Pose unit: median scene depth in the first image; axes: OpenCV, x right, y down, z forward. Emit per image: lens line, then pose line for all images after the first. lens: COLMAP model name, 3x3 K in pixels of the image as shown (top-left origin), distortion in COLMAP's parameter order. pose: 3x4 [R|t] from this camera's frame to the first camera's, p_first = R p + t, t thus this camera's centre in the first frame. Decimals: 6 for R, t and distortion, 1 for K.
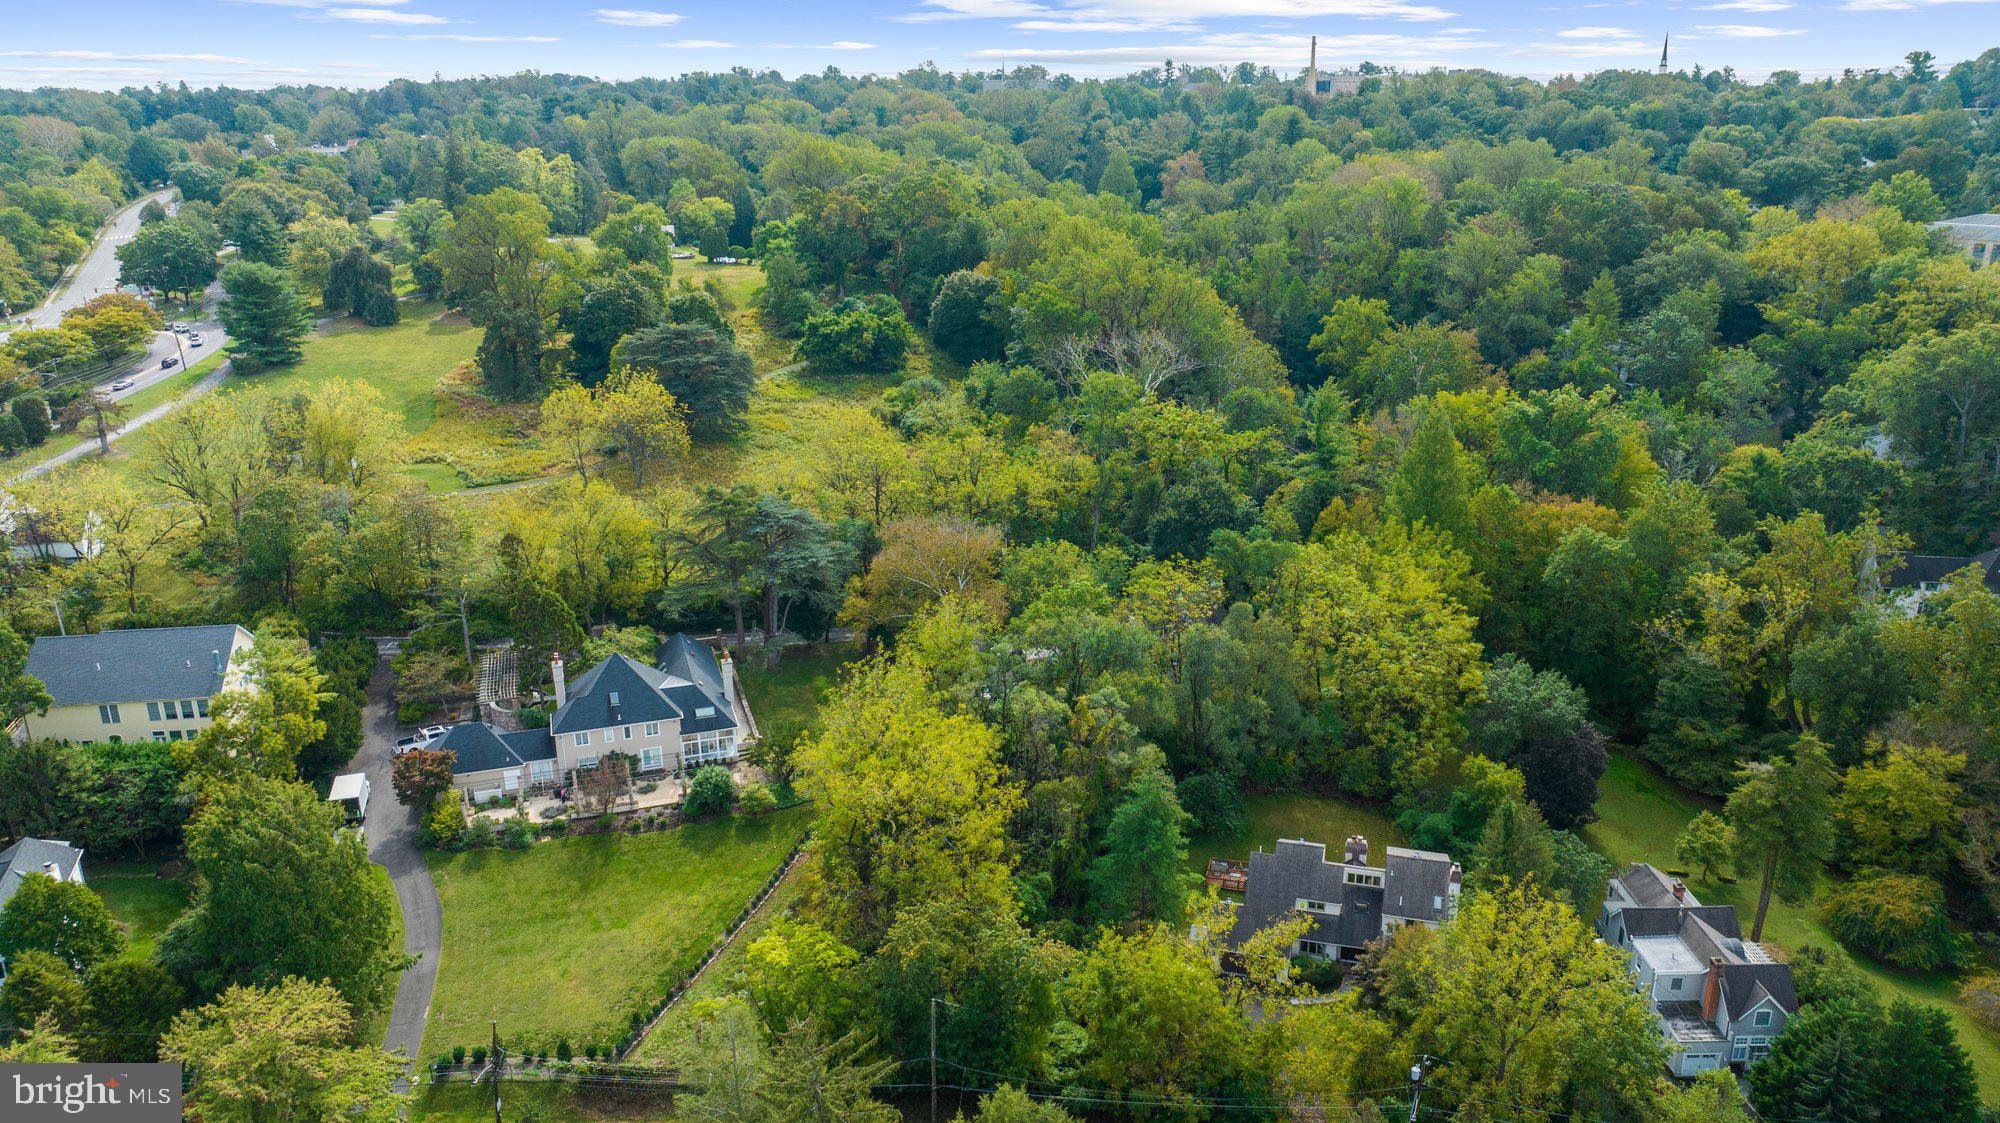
lens RADIAL K [[1401.5, 0, 1009.5], [0, 1401.5, 551.4], [0, 0, 1]] dist [-0.020673, 0.005079]
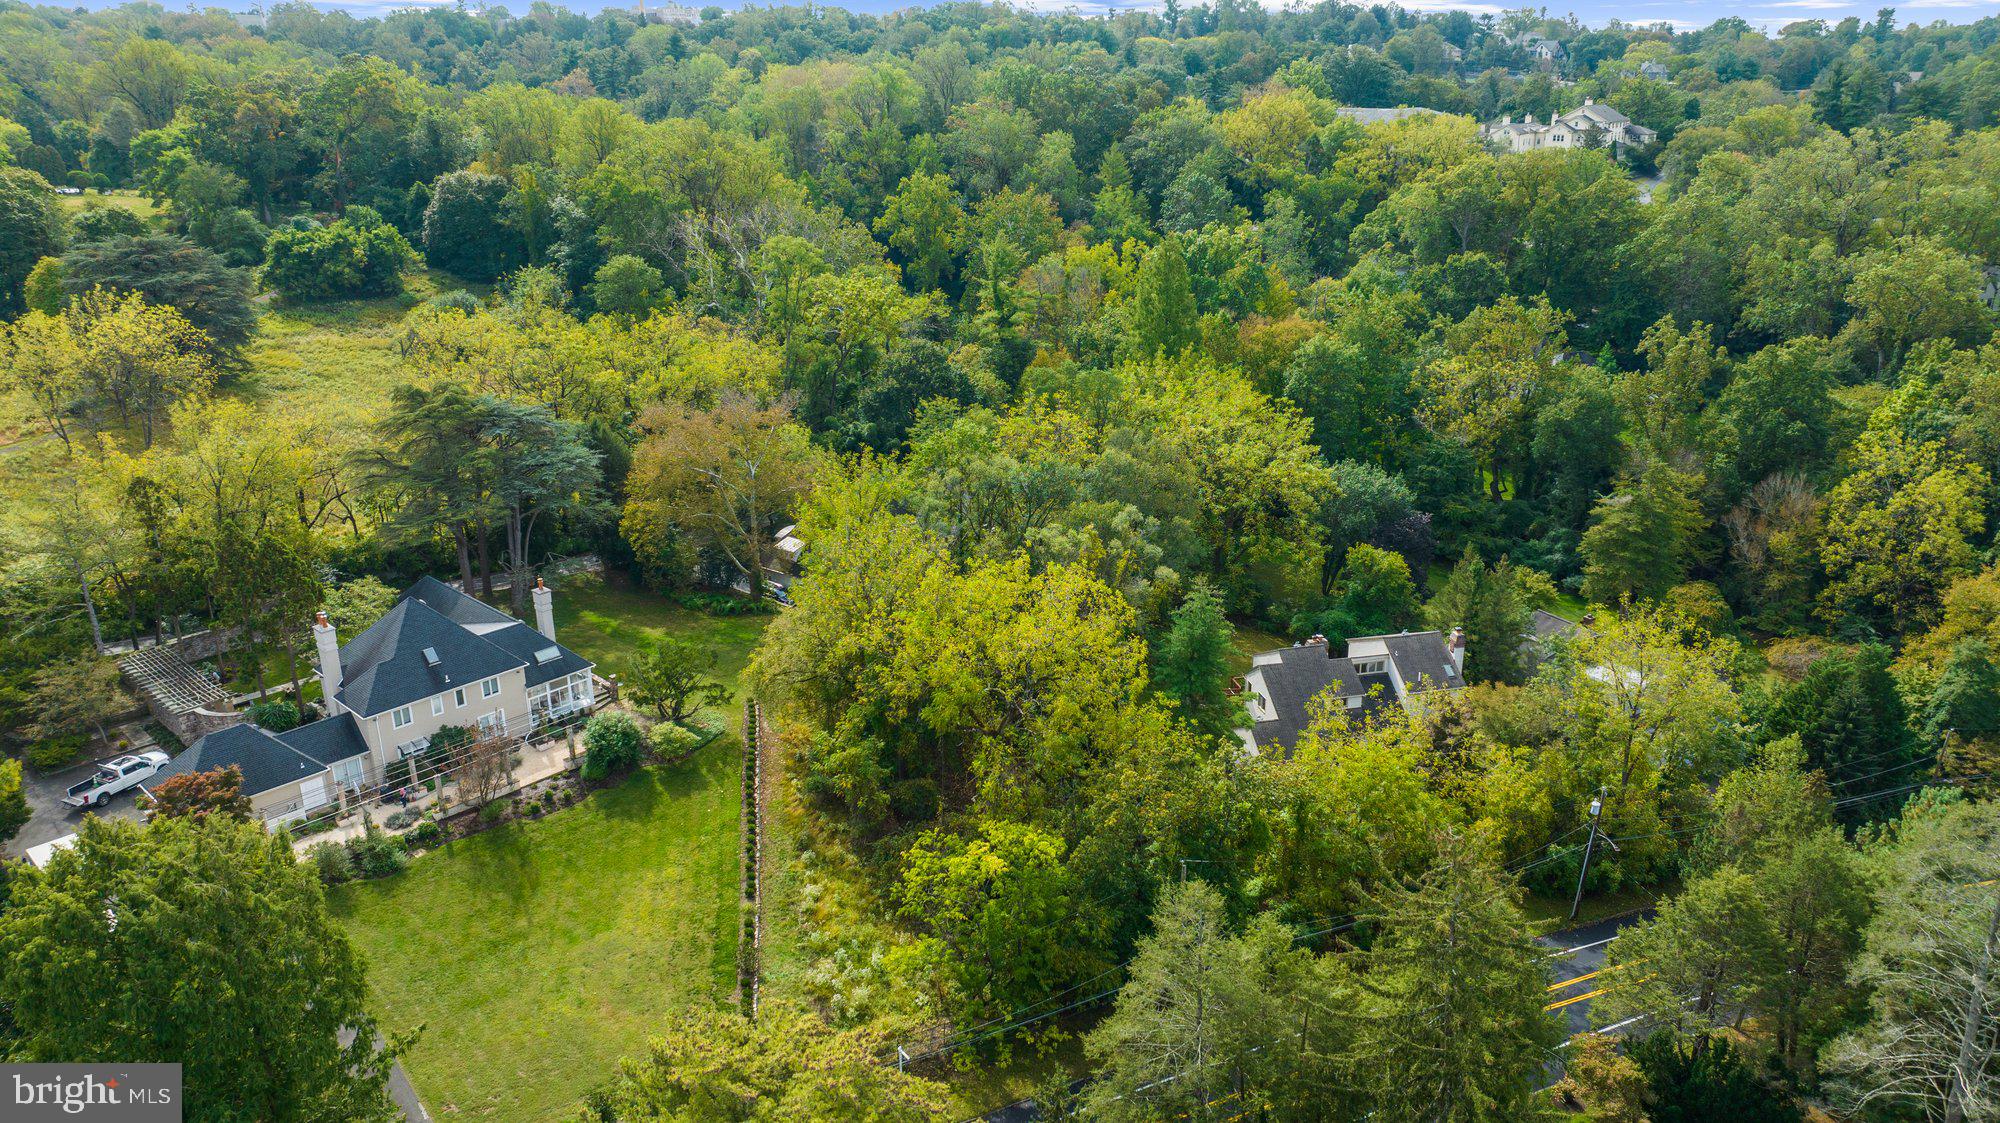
lens RADIAL K [[1401.5, 0, 1003.6], [0, 1401.5, 568.8], [0, 0, 1]] dist [-0.020673, 0.005079]
pose [[0.877316, -0.163124, 0.451339, -0.338686], [0.147305, 0.986594, 0.070245, 0.052764], [-0.456747, 0.004857, 0.889583, 0.214722]]
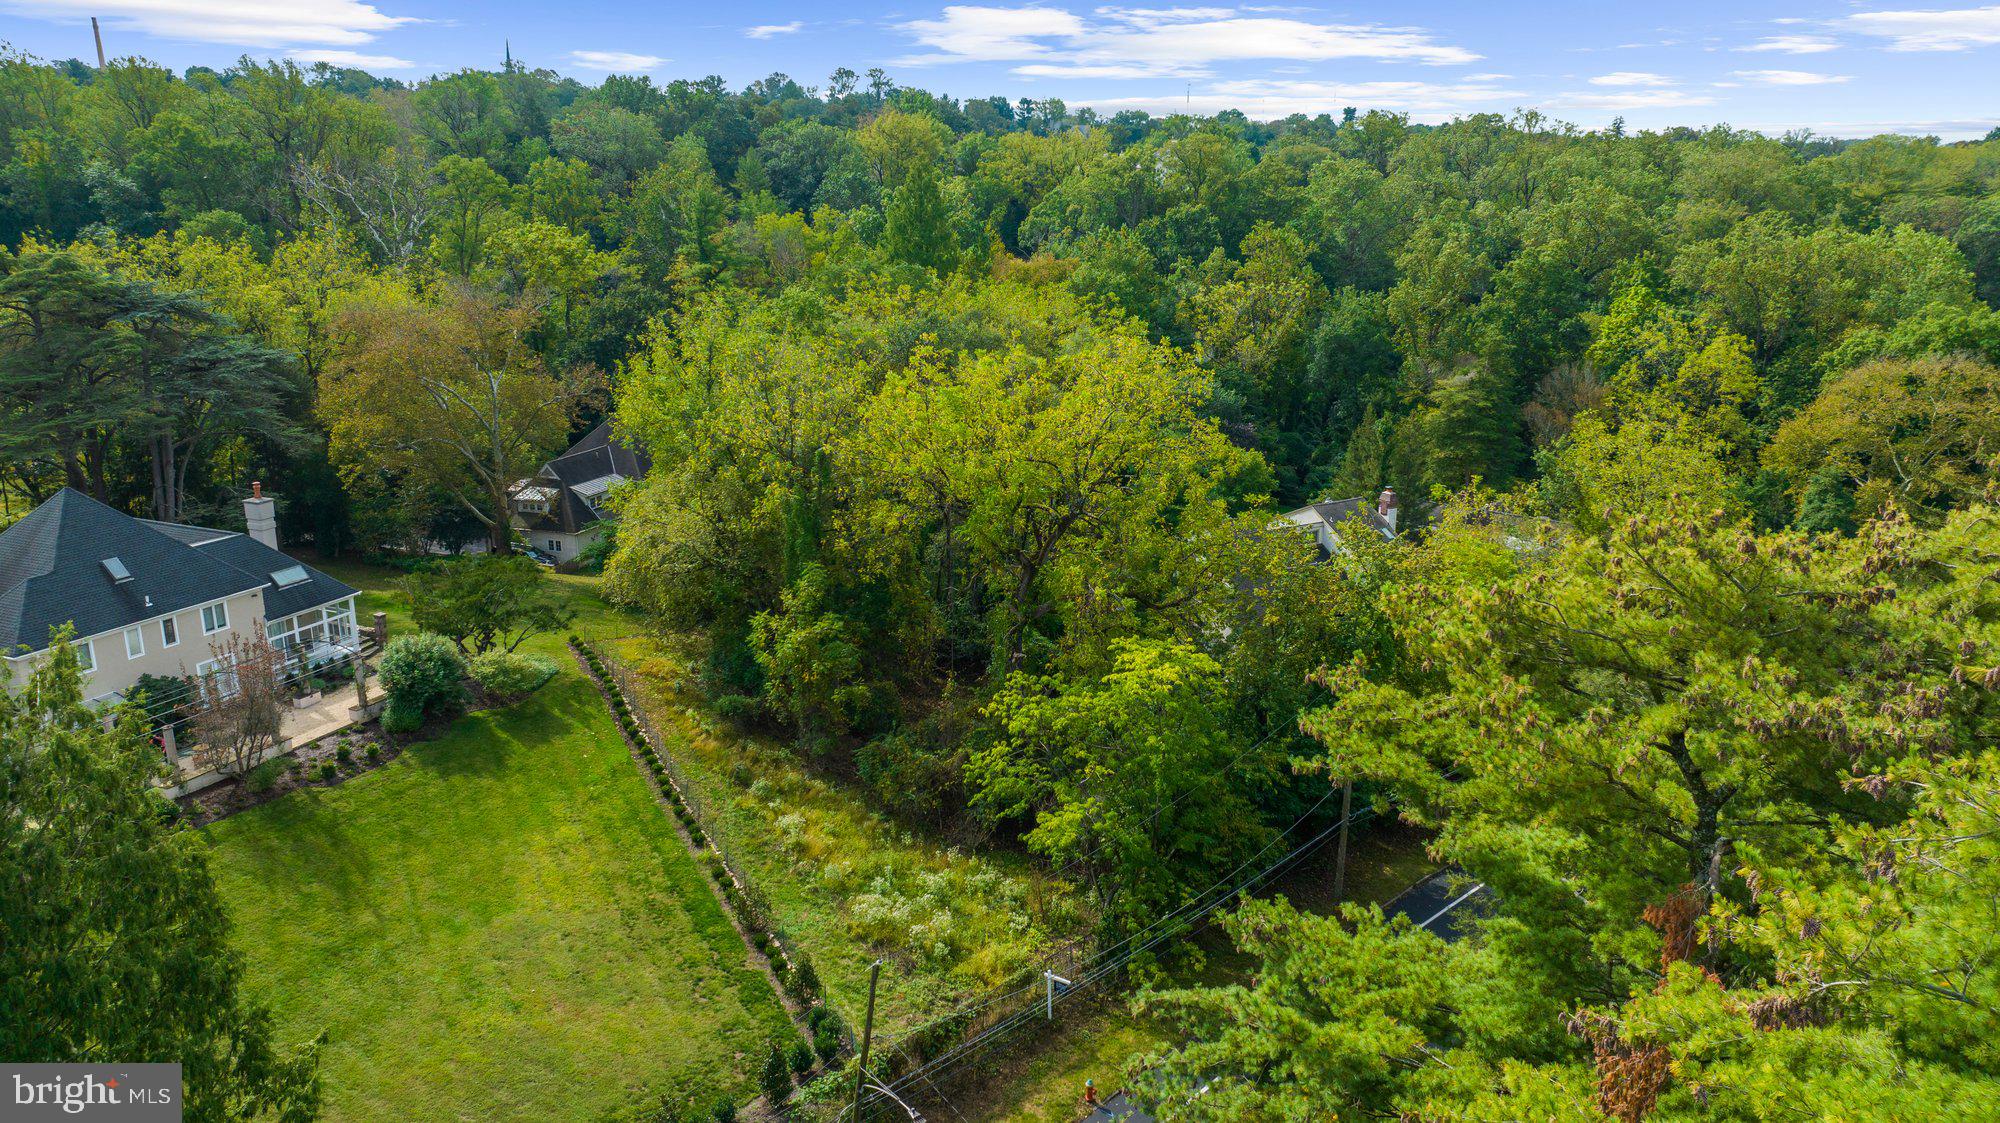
lens RADIAL K [[1401.5, 0, 1006.1], [0, 1401.5, 570.1], [0, 0, 1]] dist [-0.020673, 0.005079]
pose [[0.671080, -0.187852, 0.717191, -0.413363], [0.216824, 0.974801, 0.052444, 0.144525], [-0.708971, 0.120310, 0.694900, 0.458951]]
